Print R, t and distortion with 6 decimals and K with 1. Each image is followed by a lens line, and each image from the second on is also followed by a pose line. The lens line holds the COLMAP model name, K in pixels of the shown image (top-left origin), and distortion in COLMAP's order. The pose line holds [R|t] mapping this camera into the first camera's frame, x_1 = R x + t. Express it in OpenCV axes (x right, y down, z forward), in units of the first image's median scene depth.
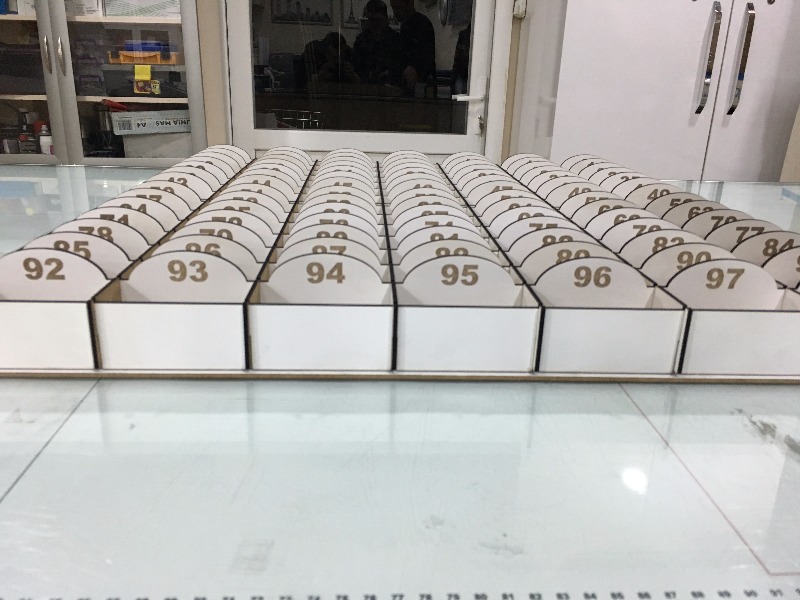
lens RADIAL K [[683.2, 0, 393.3], [0, 683.2, 300.9], [0, 0, 1]] dist [0.022434, -0.002149]
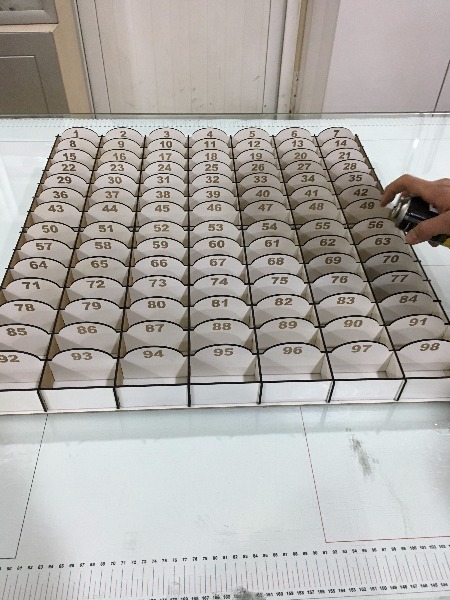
lens RADIAL K [[517.2, 0, 225.0], [0, 517.2, 300.0], [0, 0, 1]] dist [0.020936, -0.020202]
pose [[0.999844, -0.017658, -0.000237, 0.087313], [0.016126, 0.907451, 0.419849, -0.648672], [-0.007199, -0.419787, 0.907594, -0.214982]]
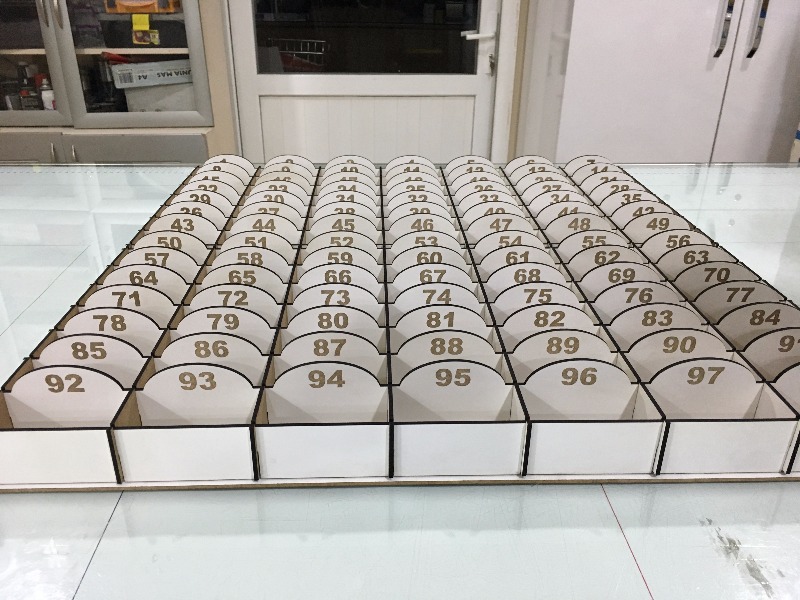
lens RADIAL K [[689.6, 0, 392.8], [0, 689.6, 299.3], [0, 0, 1]] dist [0.020936, -0.020202]
pose [[0.999615, -0.017711, -0.021360, 0.024117], [0.019983, 0.993584, 0.111319, -0.232043], [0.019251, -0.111703, 0.993555, -0.041307]]
